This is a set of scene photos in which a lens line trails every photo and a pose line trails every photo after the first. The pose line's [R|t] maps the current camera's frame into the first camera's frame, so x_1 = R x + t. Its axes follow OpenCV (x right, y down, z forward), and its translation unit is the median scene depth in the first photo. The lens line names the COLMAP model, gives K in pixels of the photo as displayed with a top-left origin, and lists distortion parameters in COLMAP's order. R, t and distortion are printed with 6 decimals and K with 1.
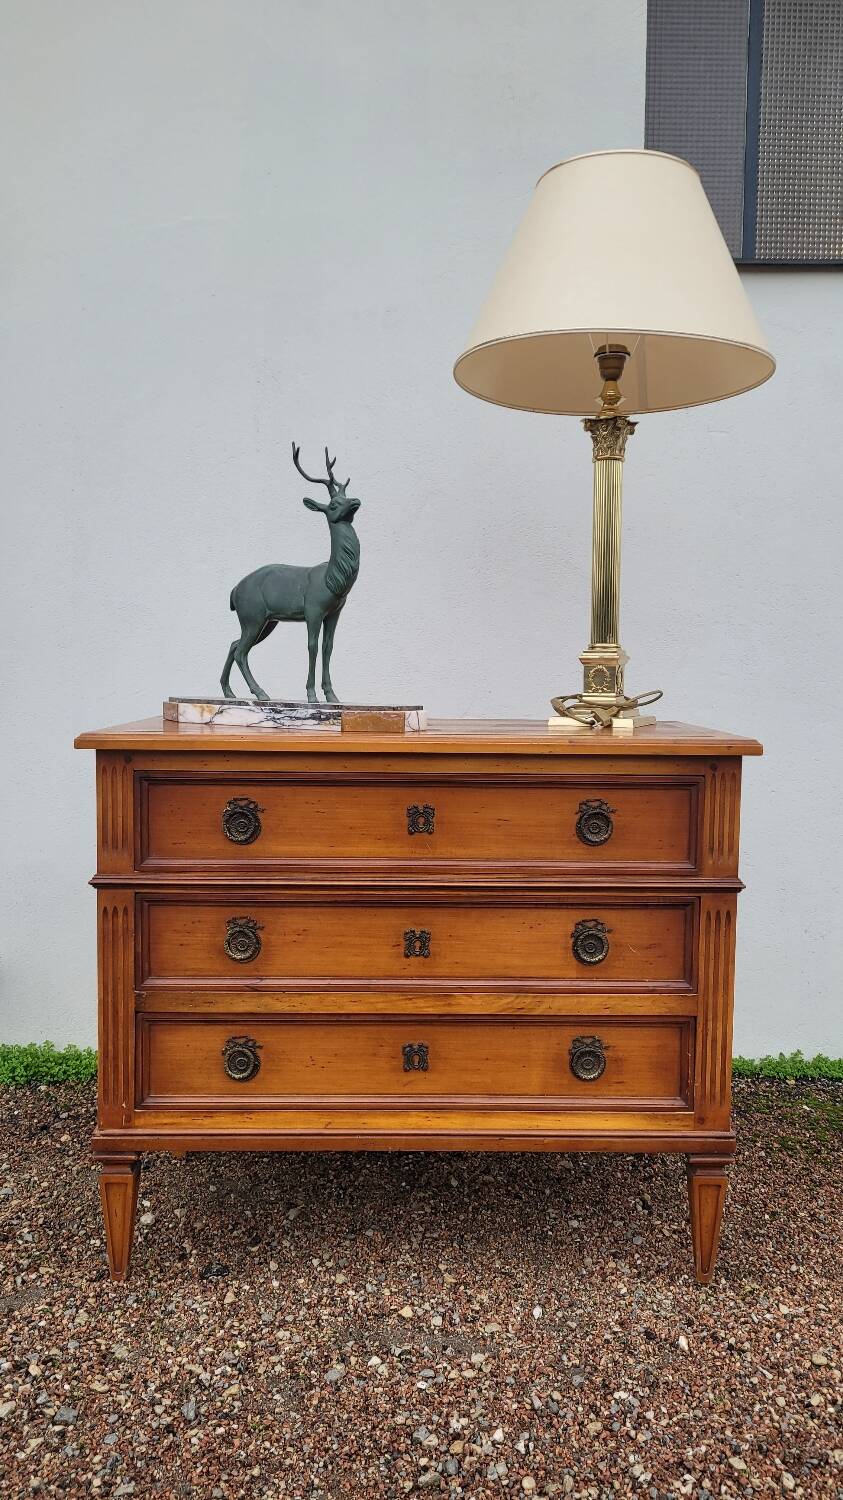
lens RADIAL K [[1117.3, 0, 436.1], [0, 1117.3, 754.3], [0, 0, 1]] dist [0.057939, -0.032273]
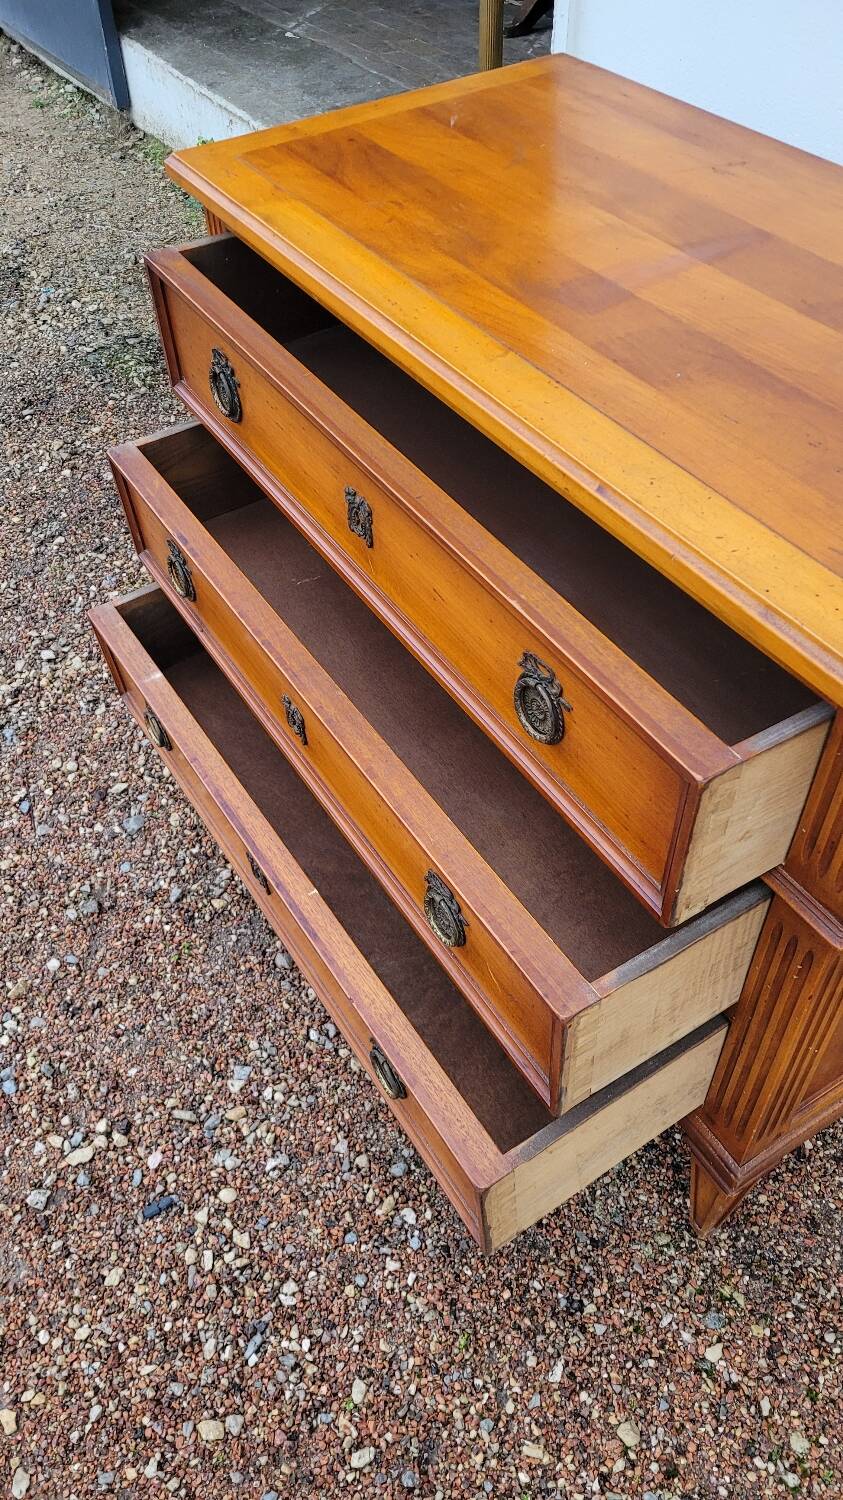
lens RADIAL K [[1124.0, 0, 419.1], [0, 1124.0, 754.9], [0, 0, 1]] dist [0.054298, -0.028859]
pose [[0.511063, 0.607675, -0.607902, 0.414965], [-0.033096, 0.720626, 0.692533, -0.243236], [0.858906, -0.333809, 0.388397, 0.699840]]
